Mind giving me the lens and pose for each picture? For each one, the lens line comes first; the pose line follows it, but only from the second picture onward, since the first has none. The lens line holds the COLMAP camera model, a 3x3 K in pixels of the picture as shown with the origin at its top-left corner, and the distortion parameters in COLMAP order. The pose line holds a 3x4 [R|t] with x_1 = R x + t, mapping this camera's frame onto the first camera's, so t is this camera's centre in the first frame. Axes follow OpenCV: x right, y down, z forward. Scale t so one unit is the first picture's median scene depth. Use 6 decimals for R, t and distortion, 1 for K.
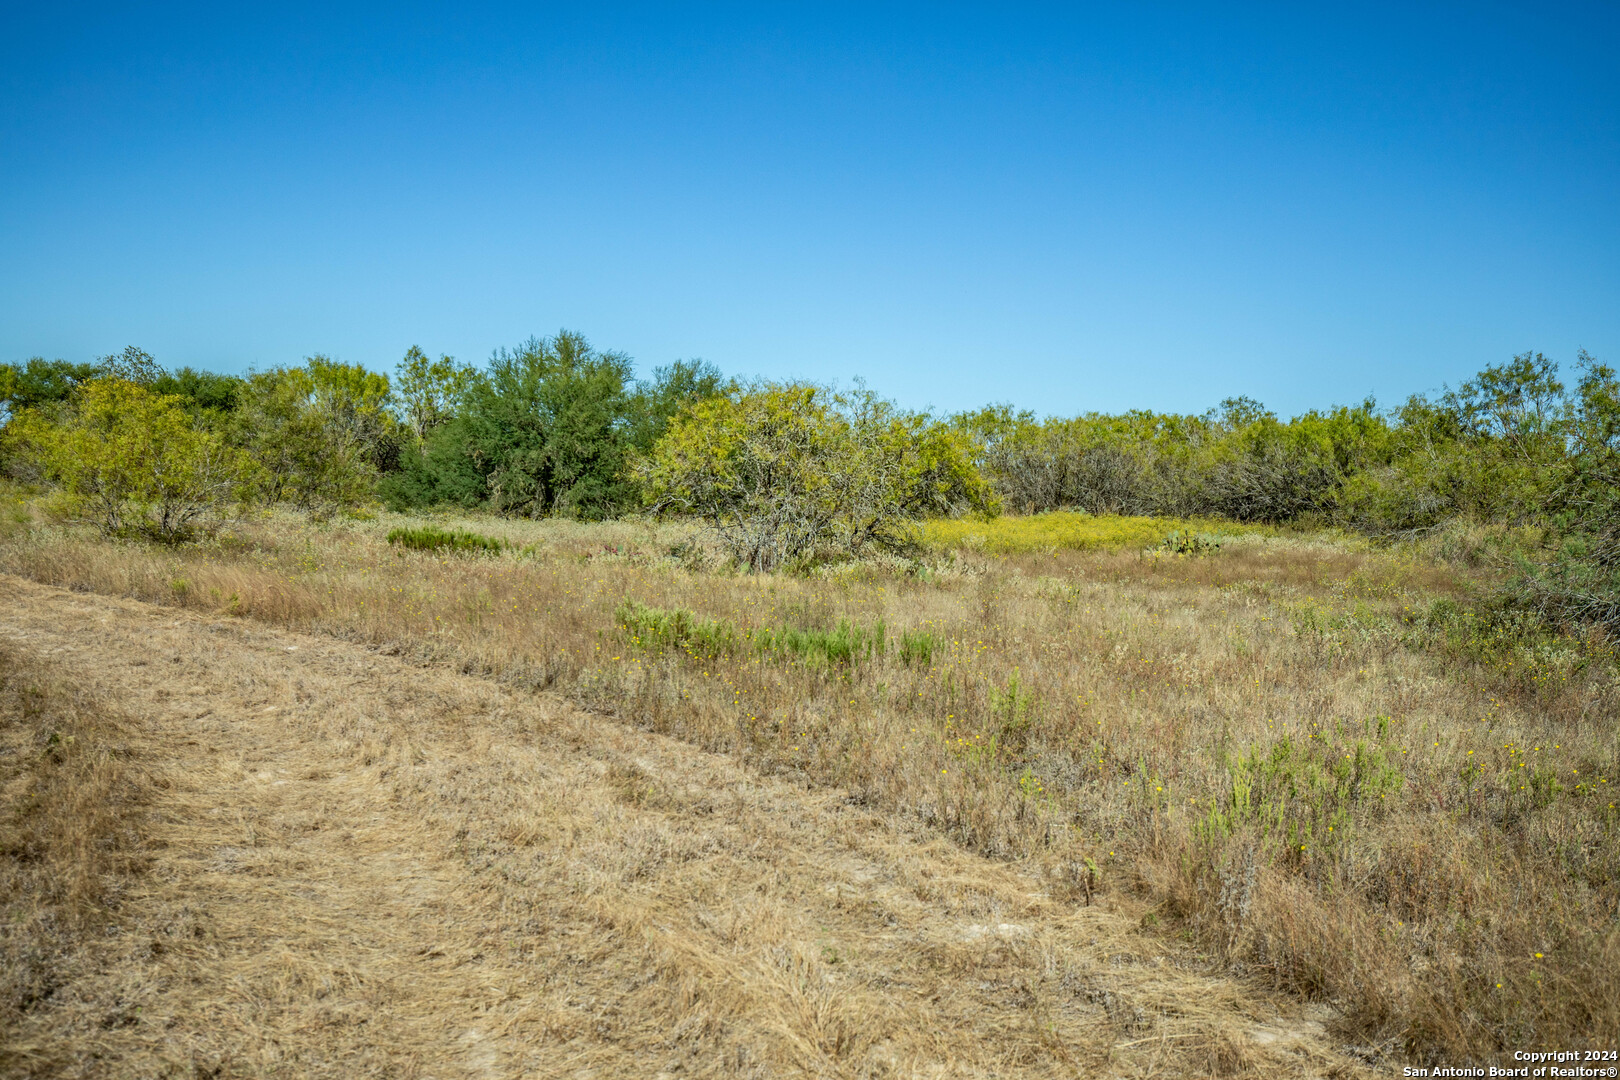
lens RADIAL K [[1643.0, 0, 811.6], [0, 1643.0, 540.5], [0, 0, 1]] dist [-0.134472, 0.000000]
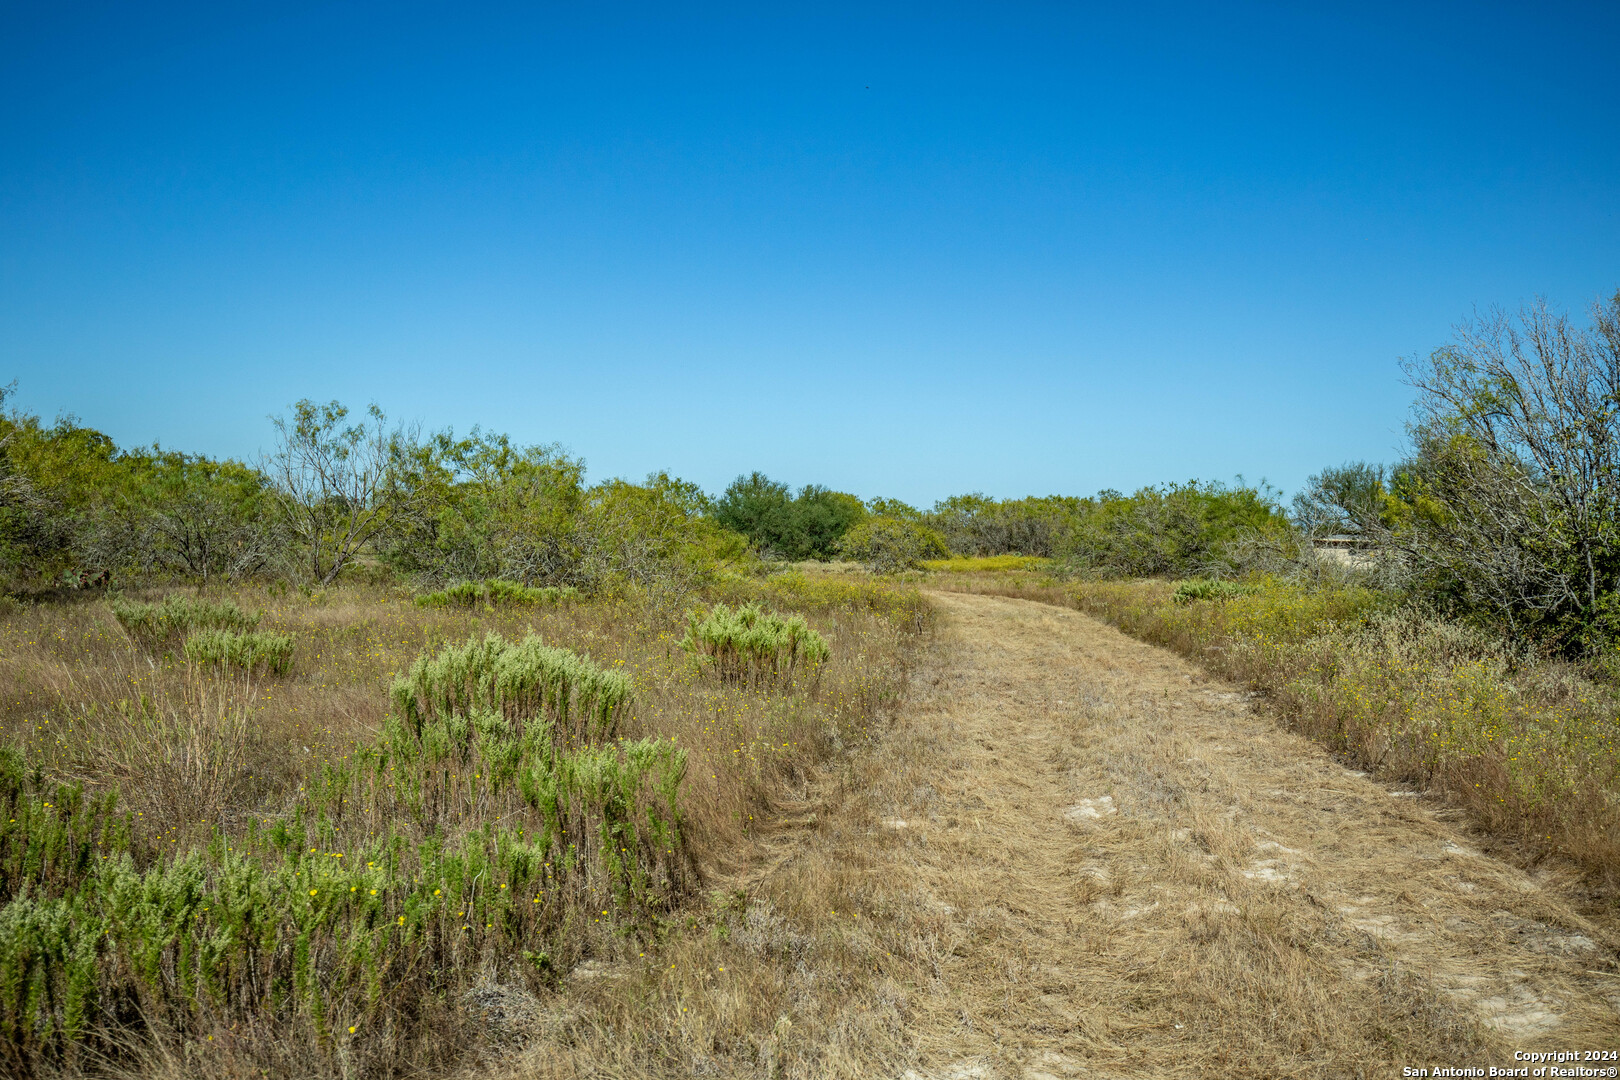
lens RADIAL K [[1643.0, 0, 811.9], [0, 1643.0, 539.3], [0, 0, 1]] dist [-0.134472, 0.000000]
pose [[0.999882, -0.013410, -0.007481, -0.055135], [0.013206, 0.999555, -0.026765, 0.012356], [0.007836, 0.026664, 0.999614, -0.923093]]
